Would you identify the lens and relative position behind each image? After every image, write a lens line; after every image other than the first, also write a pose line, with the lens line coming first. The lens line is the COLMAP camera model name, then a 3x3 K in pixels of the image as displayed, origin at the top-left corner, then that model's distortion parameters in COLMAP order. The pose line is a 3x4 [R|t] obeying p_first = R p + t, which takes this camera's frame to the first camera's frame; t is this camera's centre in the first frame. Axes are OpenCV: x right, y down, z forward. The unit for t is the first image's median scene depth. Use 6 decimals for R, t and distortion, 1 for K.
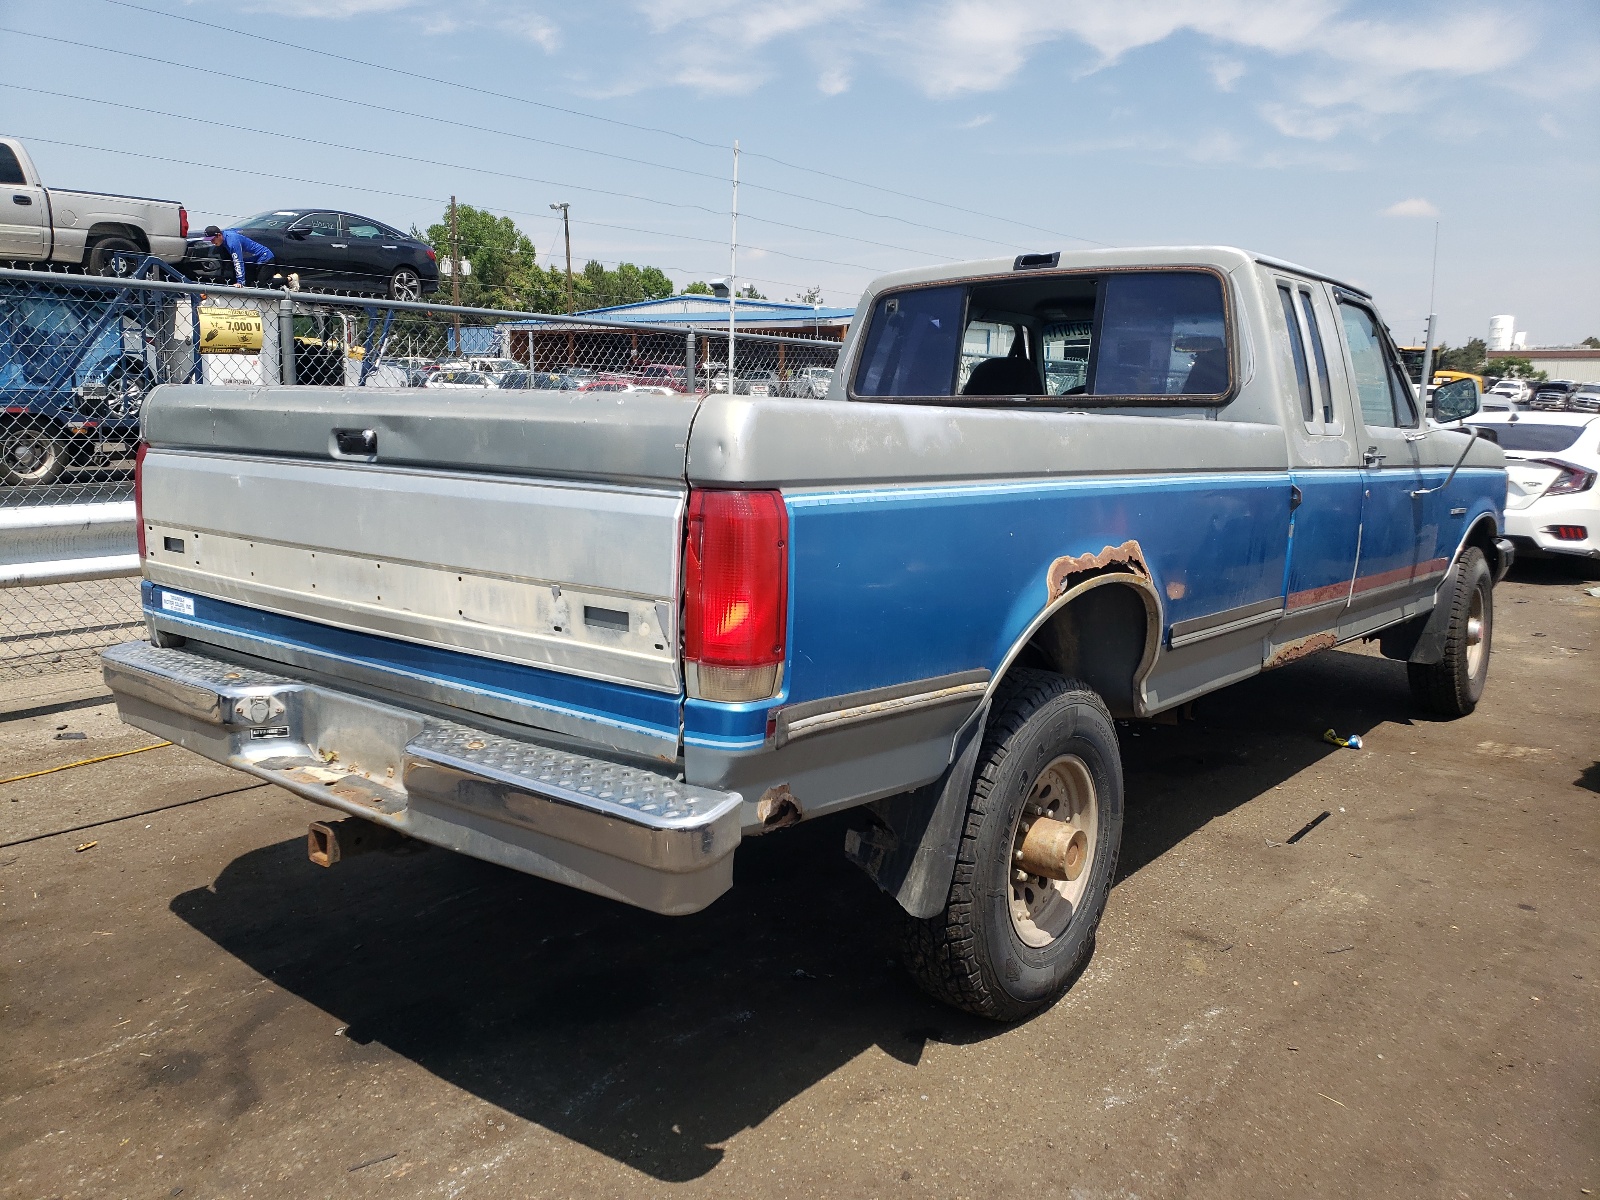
lens RADIAL K [[1248.9, 0, 812.6], [0, 1248.9, 601.1], [0, 0, 1]] dist [0.004764, -0.001191]
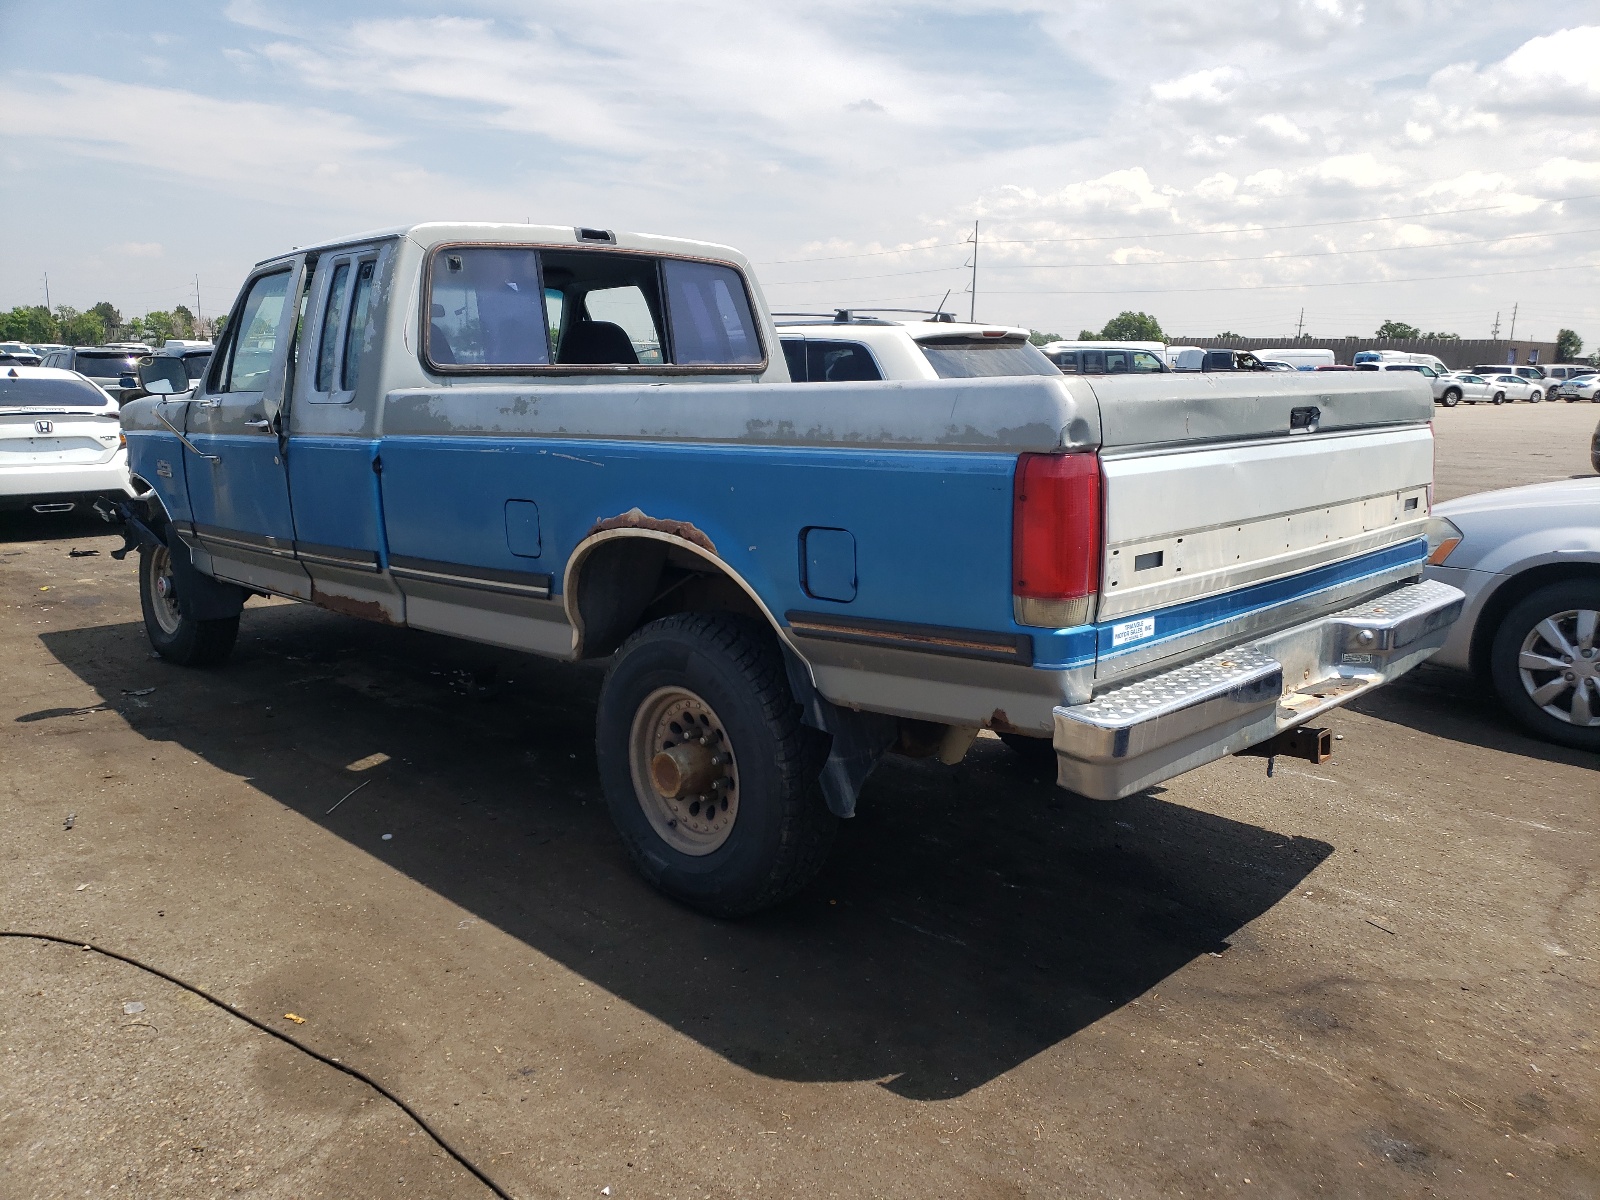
lens RADIAL K [[1248.9, 0, 812.6], [0, 1248.9, 601.1], [0, 0, 1]] dist [0.004764, -0.001191]
pose [[0.116249, -0.201816, 0.972500, -1.415838], [0.159655, 0.970203, 0.182254, -0.217560], [-0.980304, 0.134078, 0.145006, 1.131101]]
